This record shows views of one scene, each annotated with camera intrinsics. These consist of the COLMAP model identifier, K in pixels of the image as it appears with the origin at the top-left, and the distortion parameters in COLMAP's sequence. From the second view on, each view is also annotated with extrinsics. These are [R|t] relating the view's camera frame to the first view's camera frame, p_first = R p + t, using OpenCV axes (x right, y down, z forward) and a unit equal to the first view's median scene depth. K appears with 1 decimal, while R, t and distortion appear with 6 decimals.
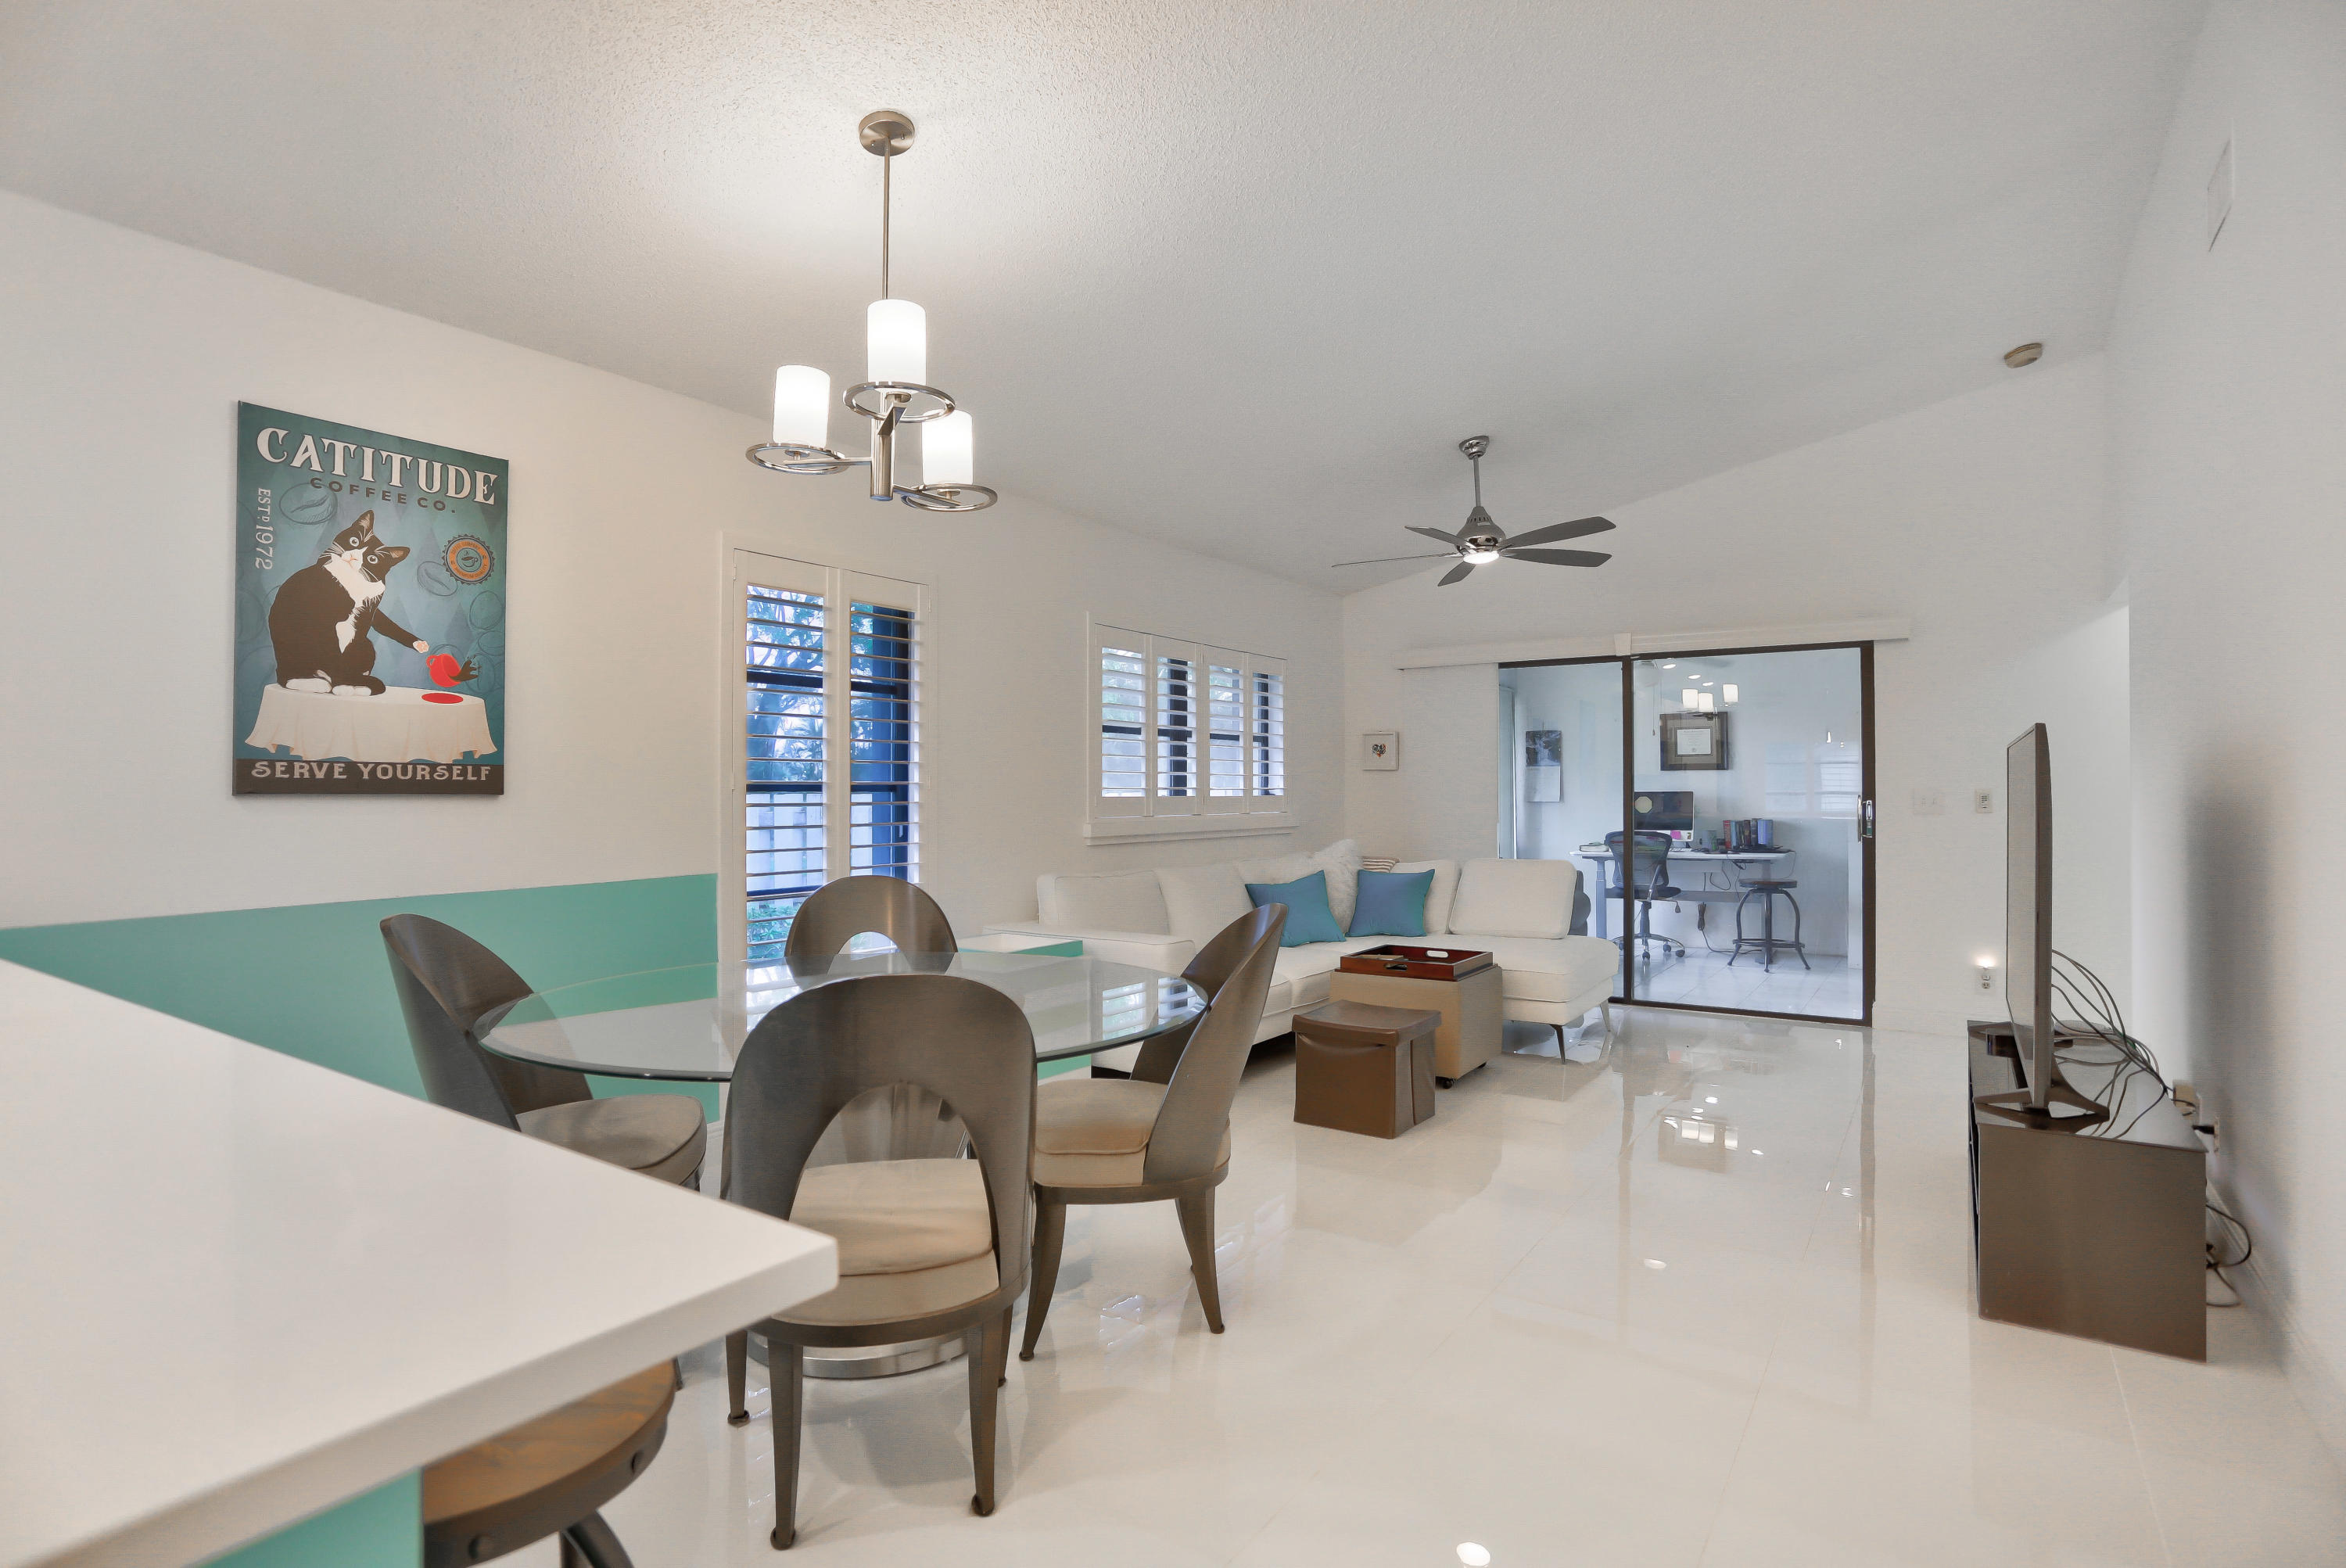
lens RADIAL K [[1160.0, 0, 1173.3], [0, 1160.0, 791.3], [0, 0, 1]] dist [-0.060330, 0.033660]
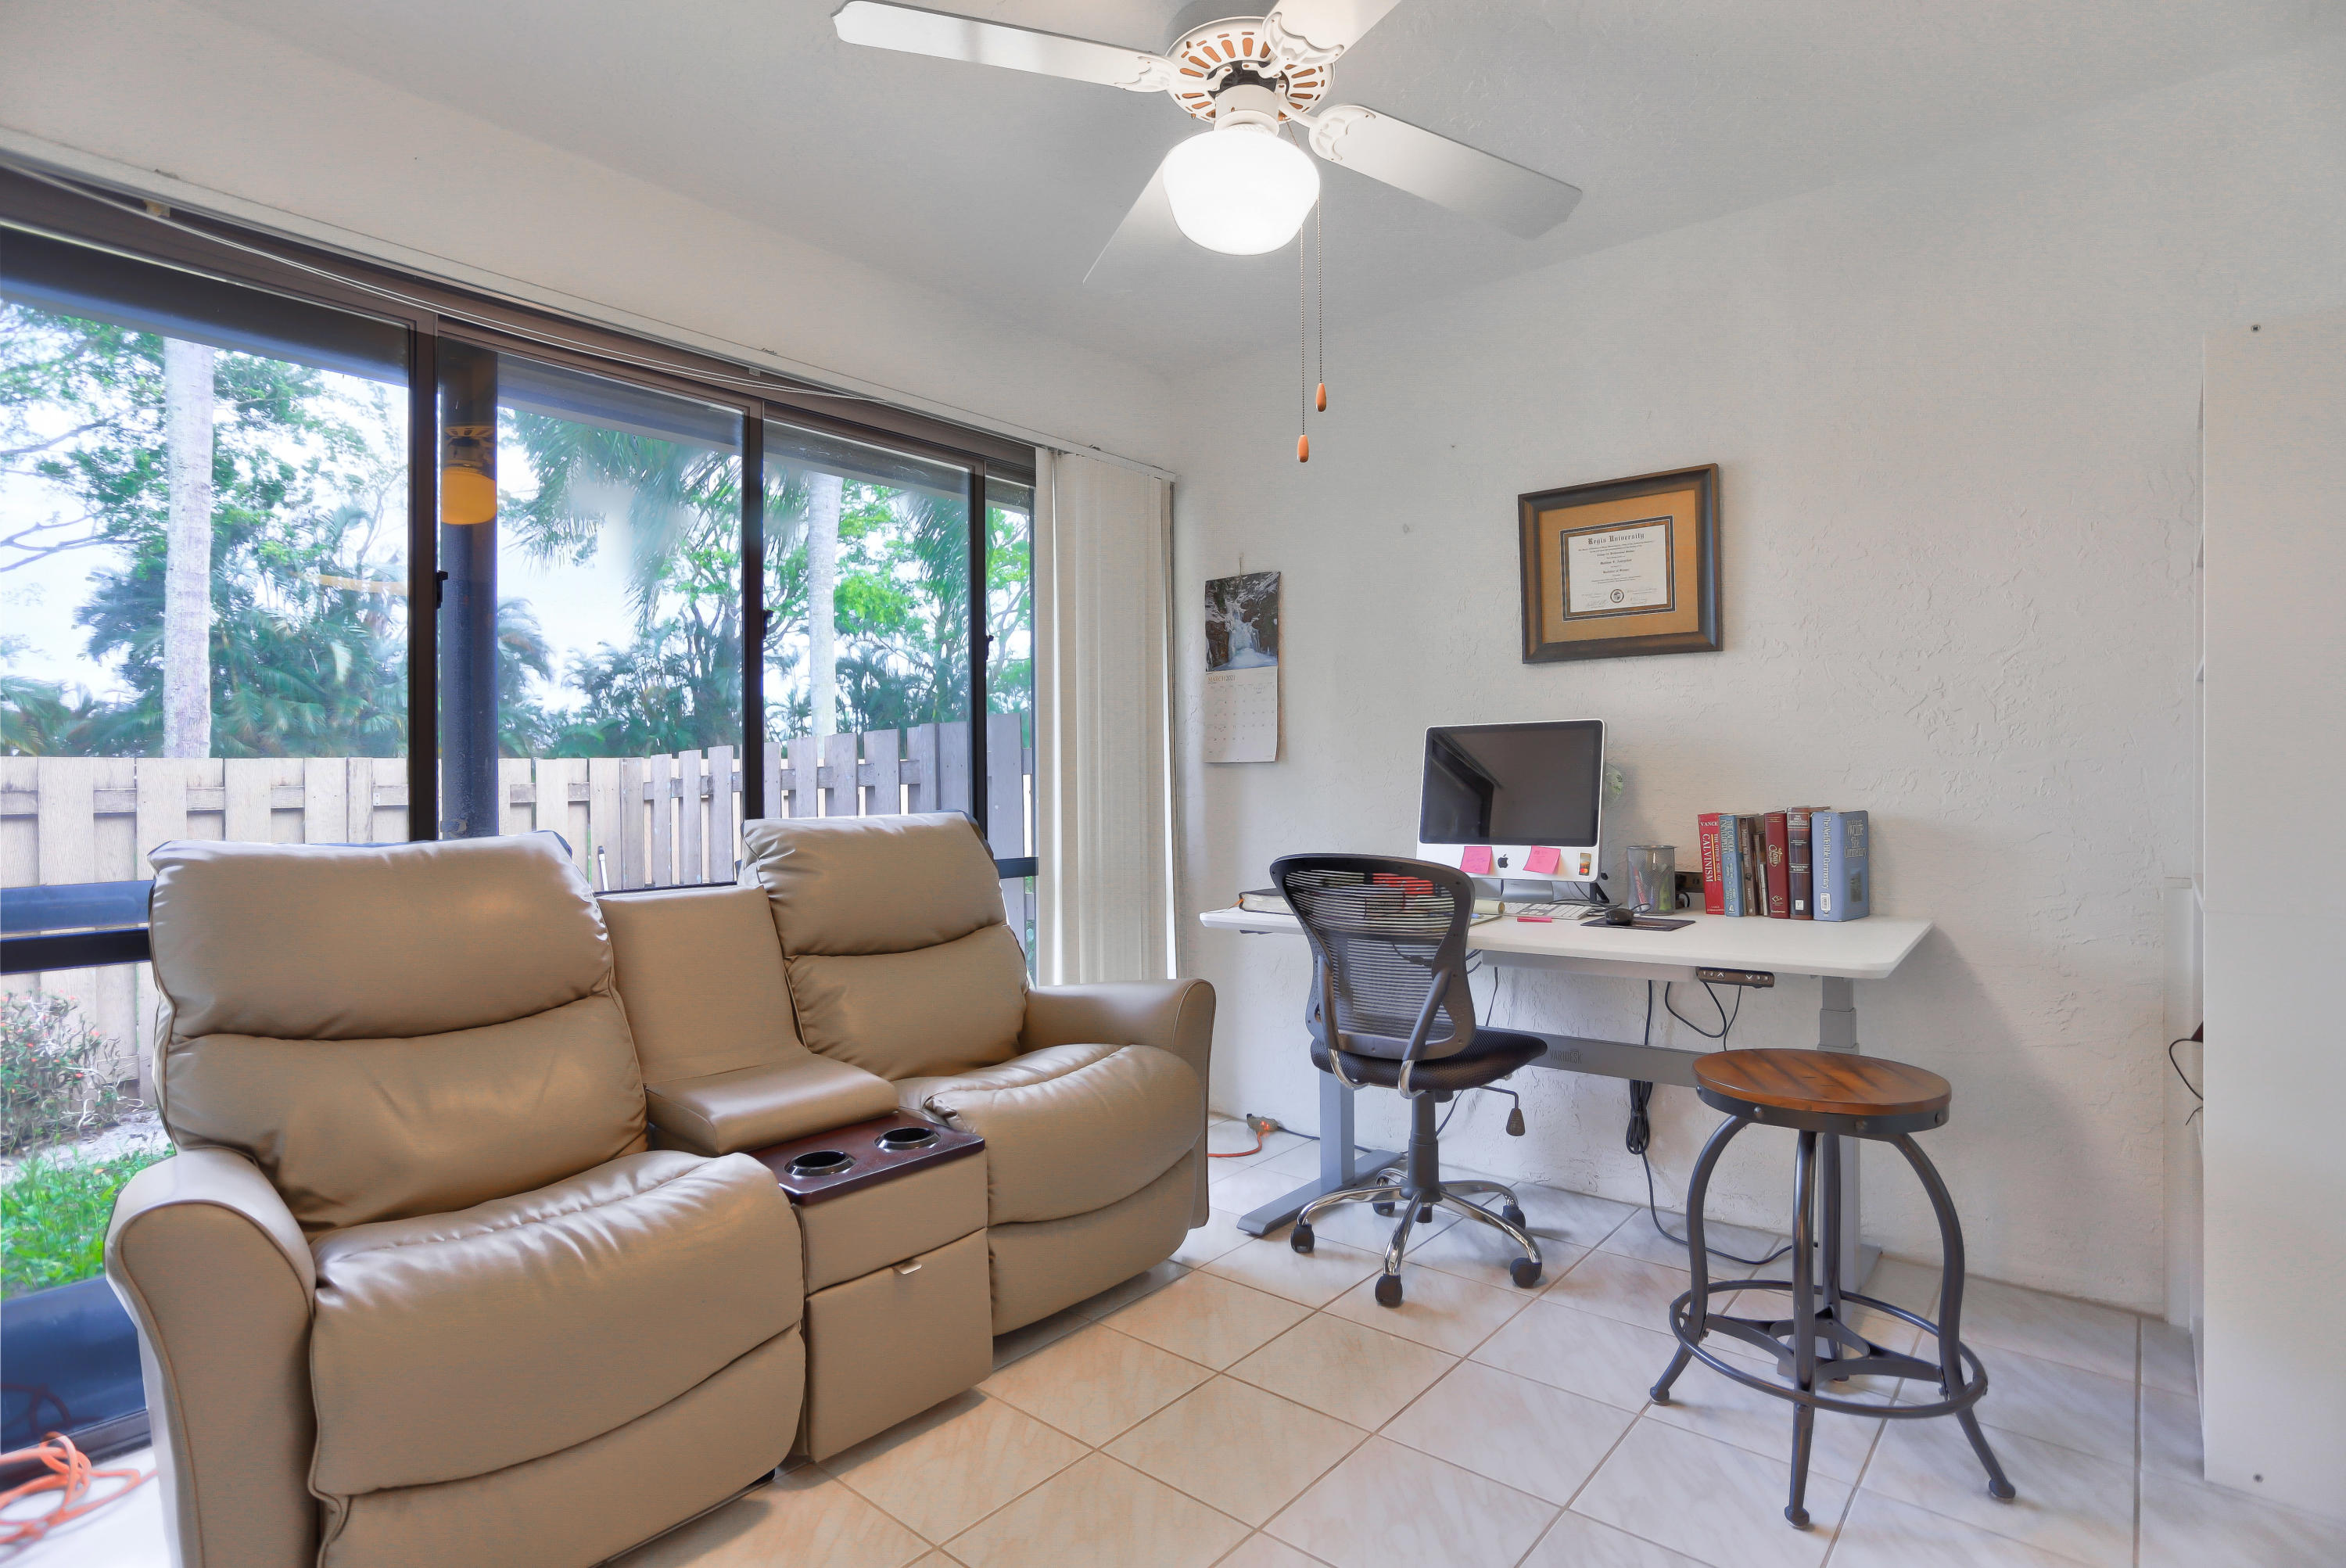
lens RADIAL K [[1160.0, 0, 1173.3], [0, 1160.0, 791.3], [0, 0, 1]] dist [-0.060330, 0.033660]
pose [[0.994478, -0.005162, -0.104816, 0.698368], [0.006397, 0.999914, 0.011454, 0.028334], [0.104748, -0.012061, 0.994426, 1.277544]]
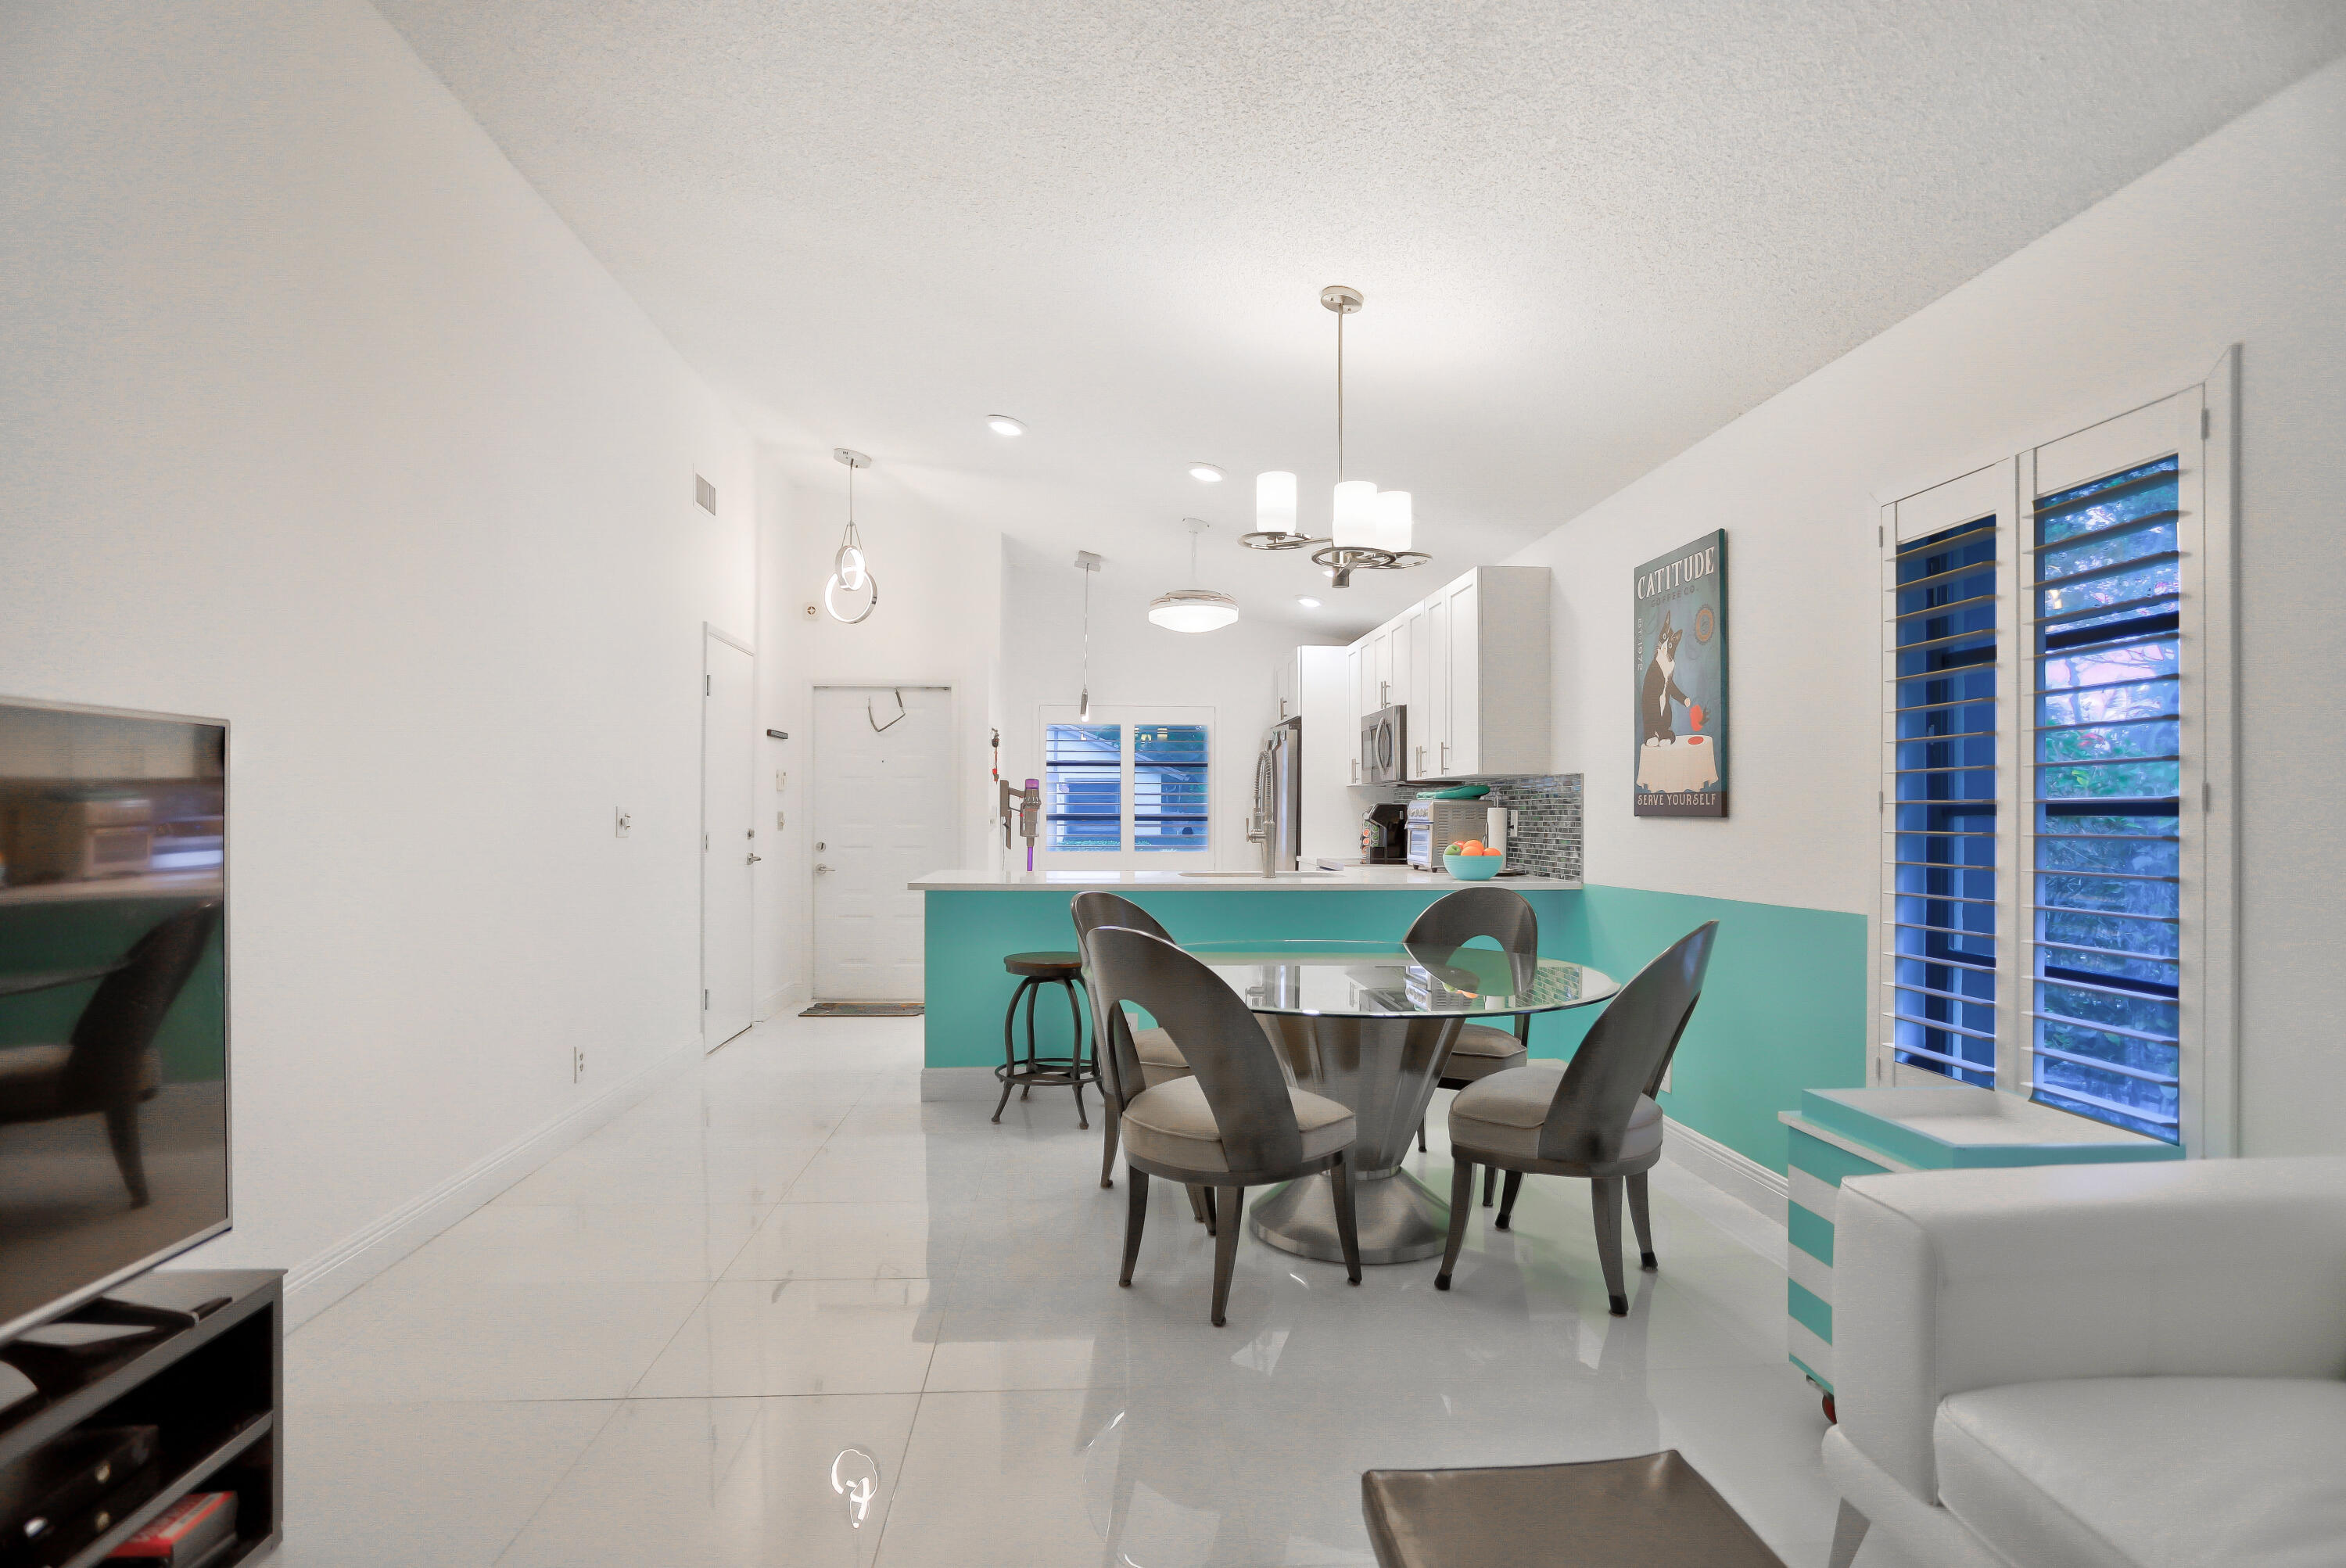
lens RADIAL K [[1160.0, 0, 1173.3], [0, 1160.0, 791.3], [0, 0, 1]] dist [-0.060330, 0.033660]
pose [[-0.780923, -0.010965, -0.624531, 0.346976], [0.000742, 0.999829, -0.018482, -0.001481], [0.624626, -0.014896, -0.780782, 0.939207]]
